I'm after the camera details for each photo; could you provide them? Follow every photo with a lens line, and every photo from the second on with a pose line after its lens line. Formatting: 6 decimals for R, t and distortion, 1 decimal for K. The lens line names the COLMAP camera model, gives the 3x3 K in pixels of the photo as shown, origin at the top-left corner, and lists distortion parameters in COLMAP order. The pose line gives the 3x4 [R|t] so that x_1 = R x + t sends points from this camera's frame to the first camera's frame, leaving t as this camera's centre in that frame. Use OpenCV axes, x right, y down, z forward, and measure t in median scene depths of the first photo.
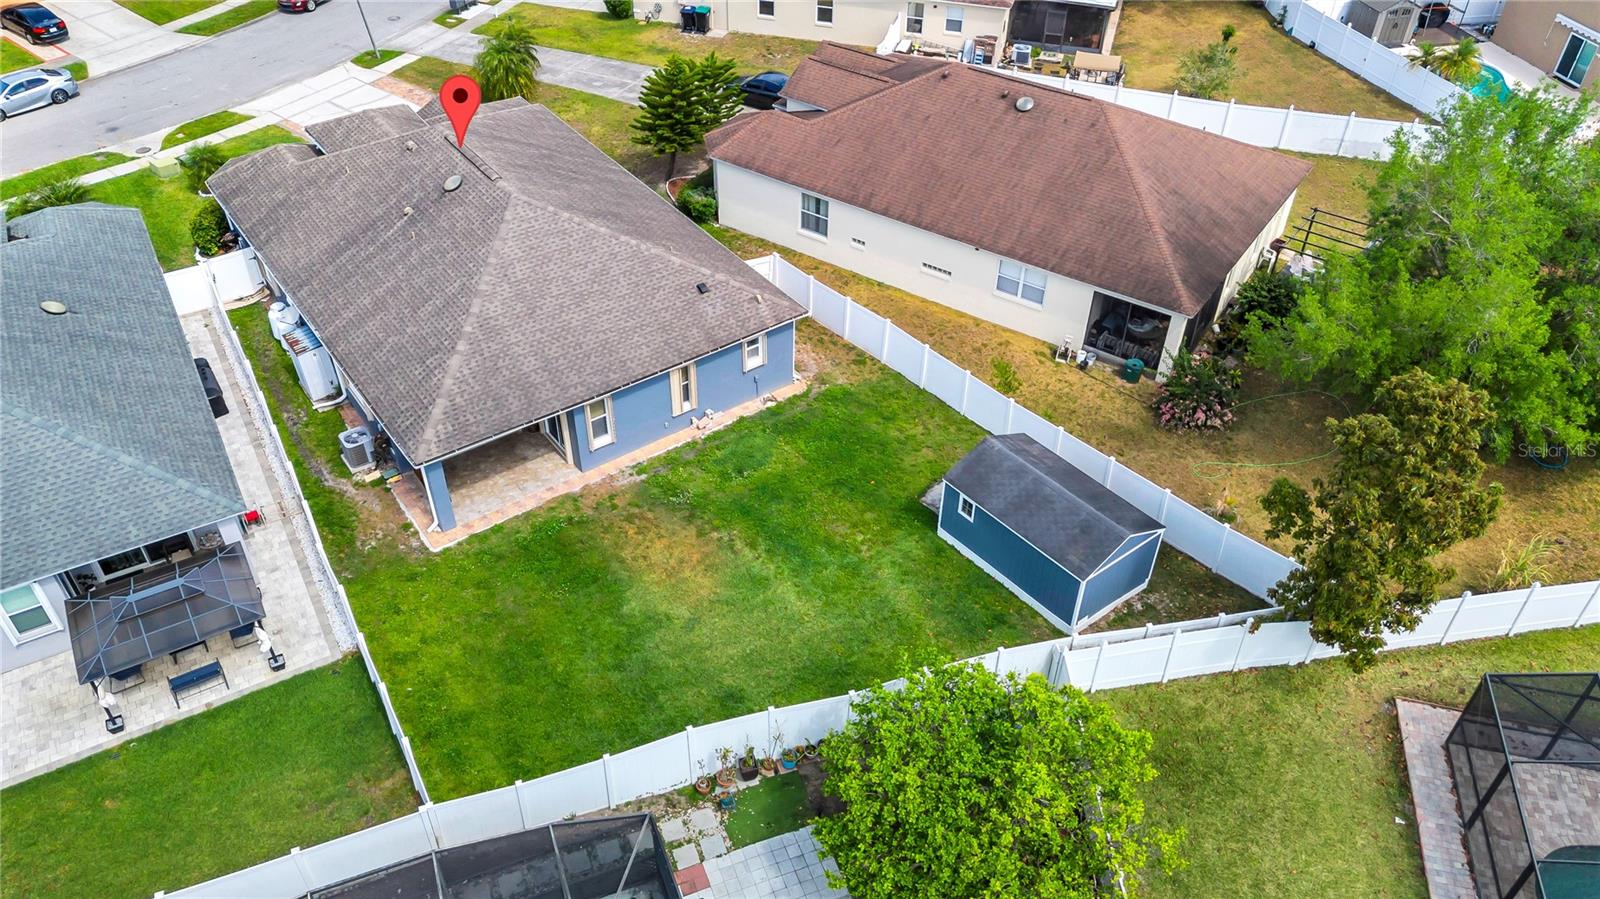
lens RADIAL K [[1173.1, 0, 800.0], [0, 1173.1, 449.5], [0, 0, 1]] dist [0.029427, -0.001384]
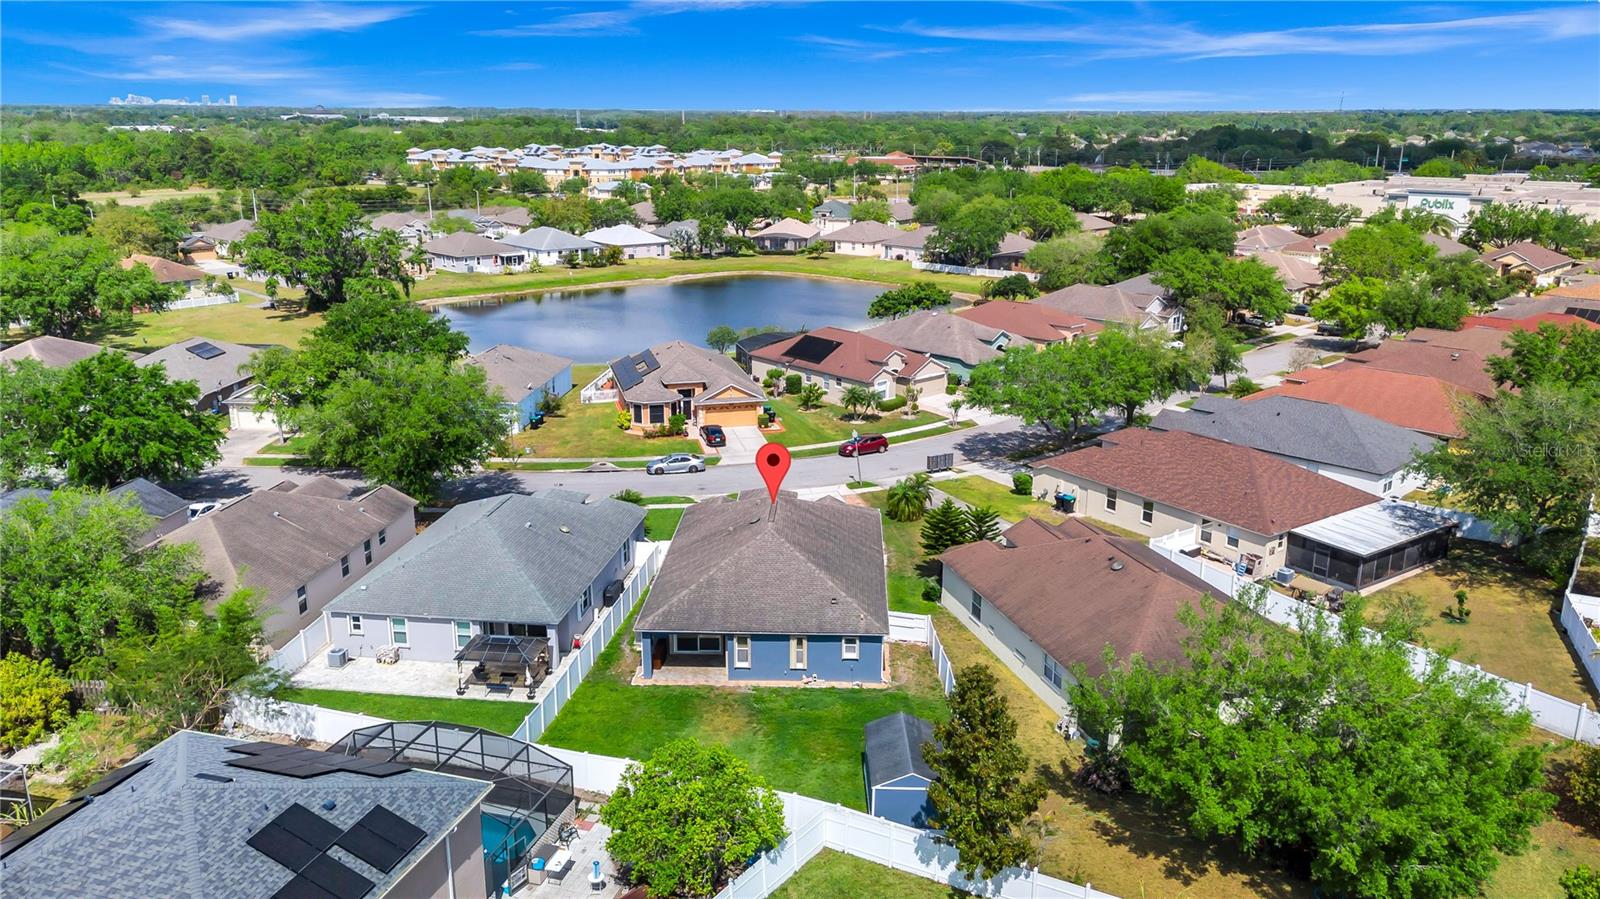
lens RADIAL K [[1173.1, 0, 800.0], [0, 1173.1, 449.5], [0, 0, 1]] dist [0.029427, -0.001384]
pose [[0.777259, 0.159400, -0.608655, 0.847043], [-0.399728, 0.872163, -0.282046, 0.160533], [0.485888, 0.462519, 0.741613, -0.351122]]
